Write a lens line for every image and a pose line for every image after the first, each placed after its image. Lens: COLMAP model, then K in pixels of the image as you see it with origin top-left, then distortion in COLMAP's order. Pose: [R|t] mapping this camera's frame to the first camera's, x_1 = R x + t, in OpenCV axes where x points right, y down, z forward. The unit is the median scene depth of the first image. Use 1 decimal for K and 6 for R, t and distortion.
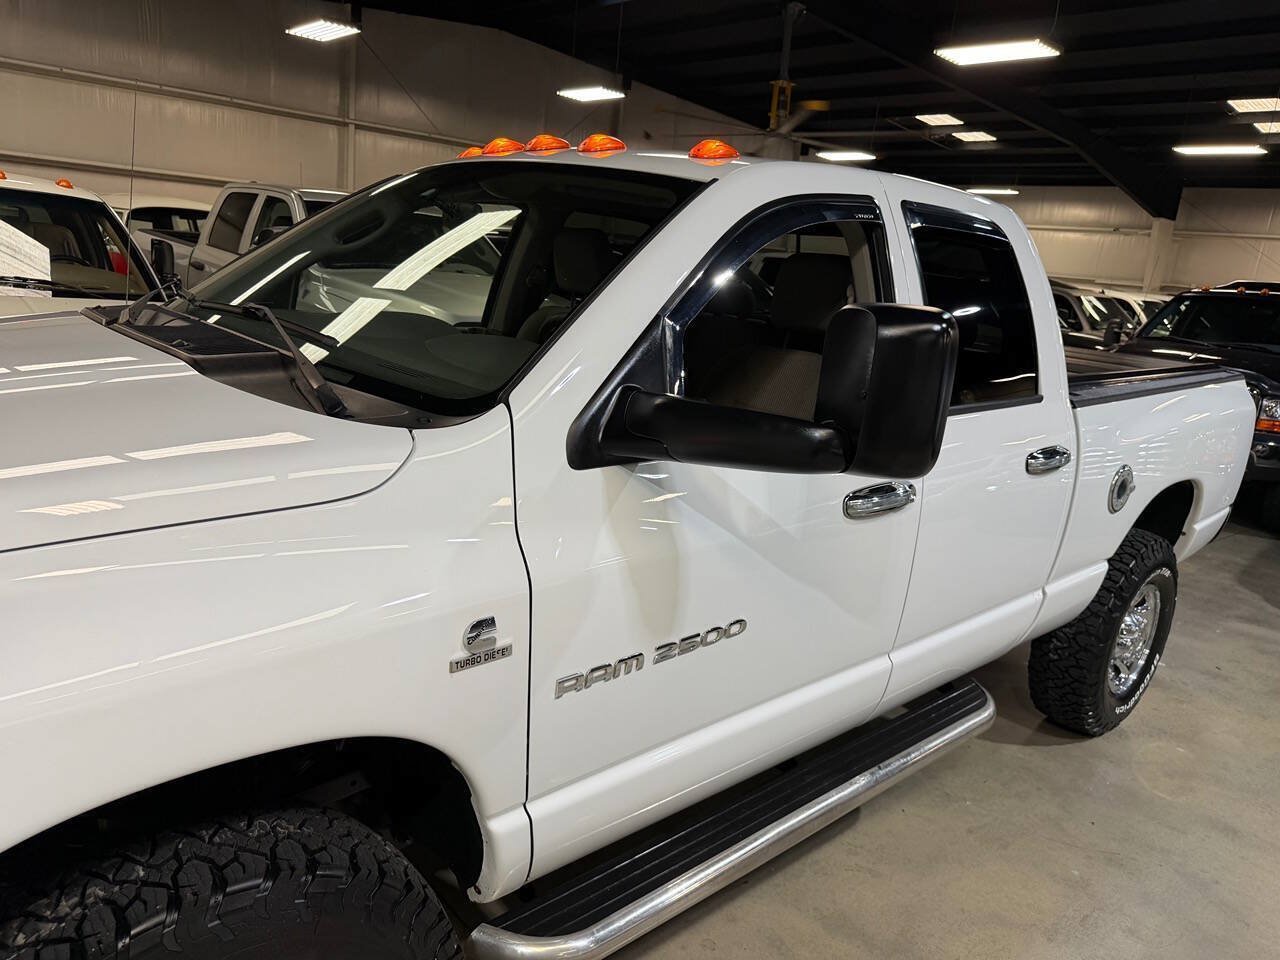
lens RADIAL K [[913.3, 0, 633.7], [0, 913.3, 489.1], [0, 0, 1]] dist [0.036933, -0.049255]
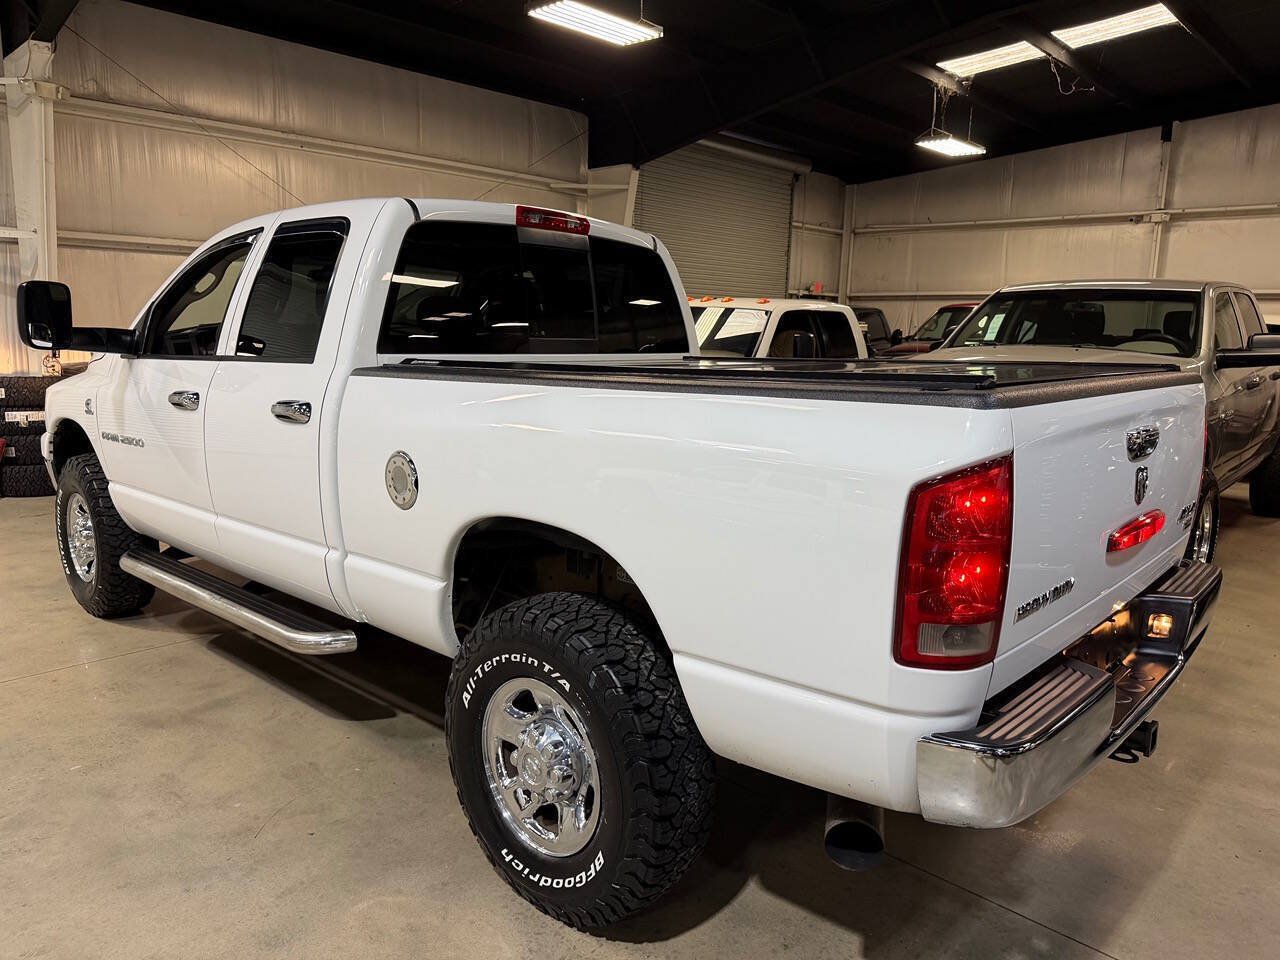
lens RADIAL K [[913.3, 0, 629.2], [0, 913.3, 478.6], [0, 0, 1]] dist [0.036933, -0.049255]
pose [[0.096018, 0.071052, -0.992840, 1.463257], [-0.259237, 0.964812, 0.043975, -0.097770], [0.961029, 0.253158, 0.111058, 1.161299]]
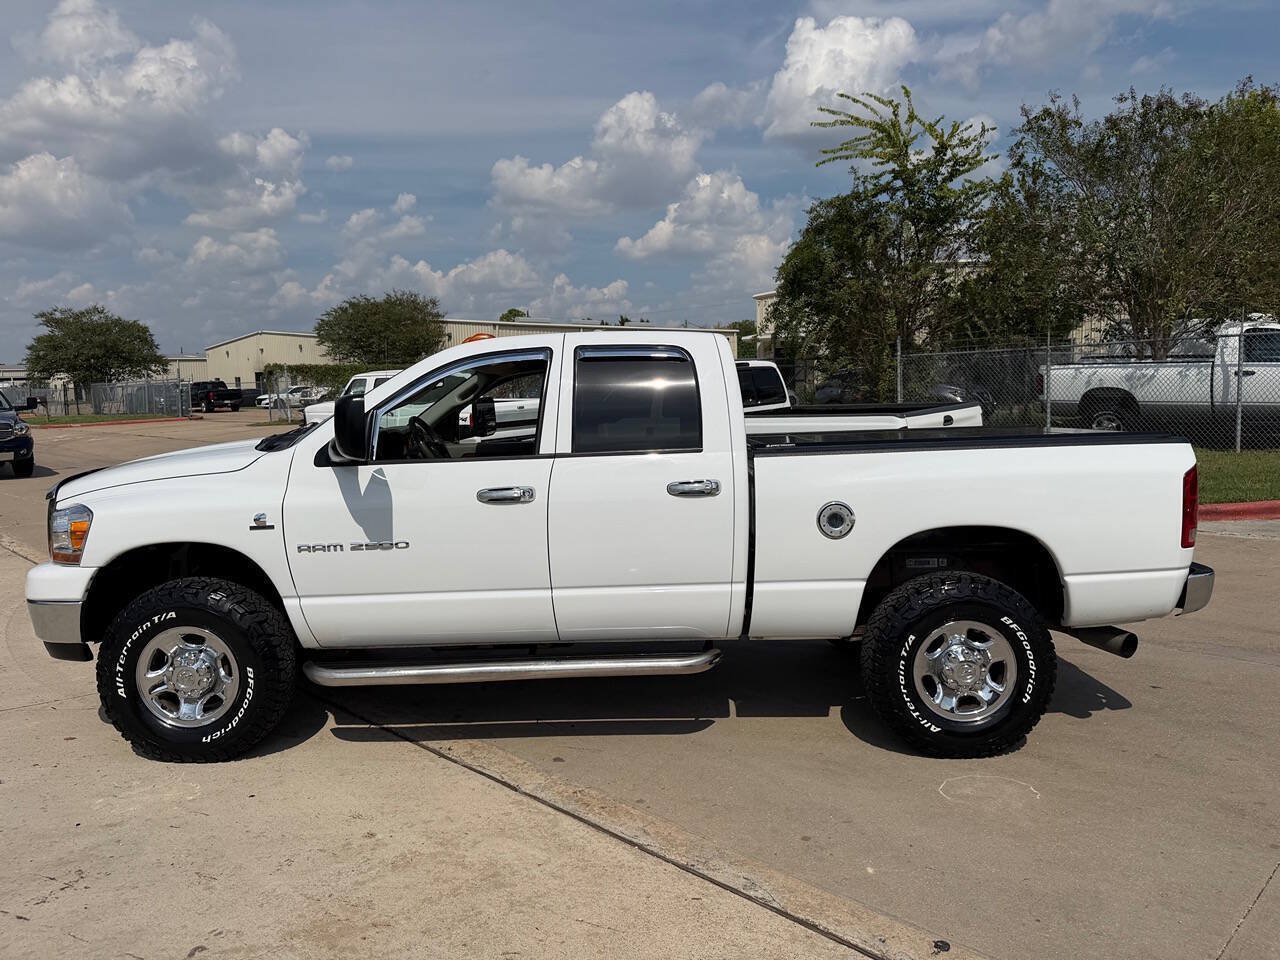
lens RADIAL K [[913.3, 0, 637.7], [0, 913.3, 478.4], [0, 0, 1]] dist [0.036933, -0.049255]
pose [[0.736891, -0.048150, -0.674294, 1.260024], [-0.089169, 0.981821, -0.167557, 0.194244], [0.670104, 0.183598, 0.719202, -0.148865]]
